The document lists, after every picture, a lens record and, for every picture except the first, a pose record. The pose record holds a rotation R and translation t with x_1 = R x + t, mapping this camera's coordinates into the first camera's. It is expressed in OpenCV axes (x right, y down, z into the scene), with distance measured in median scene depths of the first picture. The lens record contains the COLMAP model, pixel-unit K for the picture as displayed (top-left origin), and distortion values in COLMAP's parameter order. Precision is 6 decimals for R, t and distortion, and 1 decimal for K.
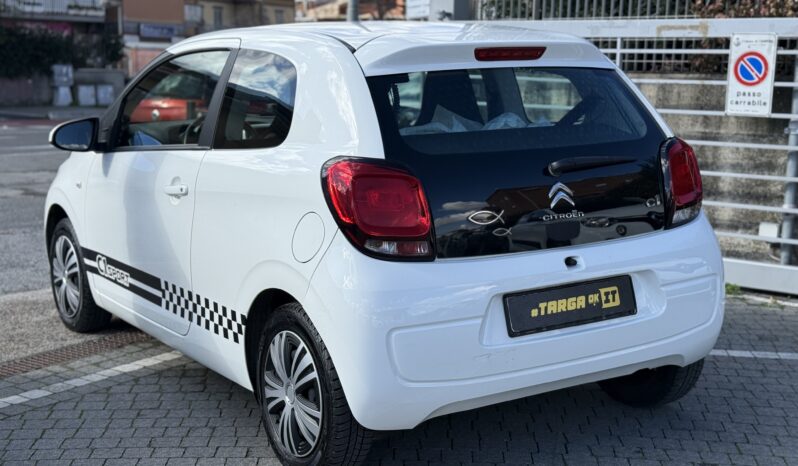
lens RADIAL K [[1122.2, 0, 399.0], [0, 1122.2, 233.0], [0, 0, 1]] dist [0.027371, 0.057500]
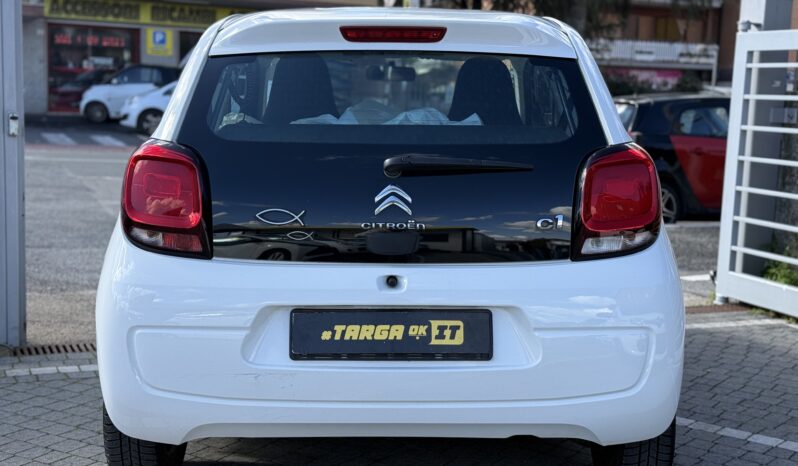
lens RADIAL K [[1122.2, 0, 399.0], [0, 1122.2, 233.0], [0, 0, 1]] dist [0.027371, 0.057500]
pose [[0.852576, 0.084973, -0.515648, 0.569308], [-0.104561, 0.994478, -0.009004, -0.002940], [0.512035, 0.061593, 0.856753, 0.292856]]
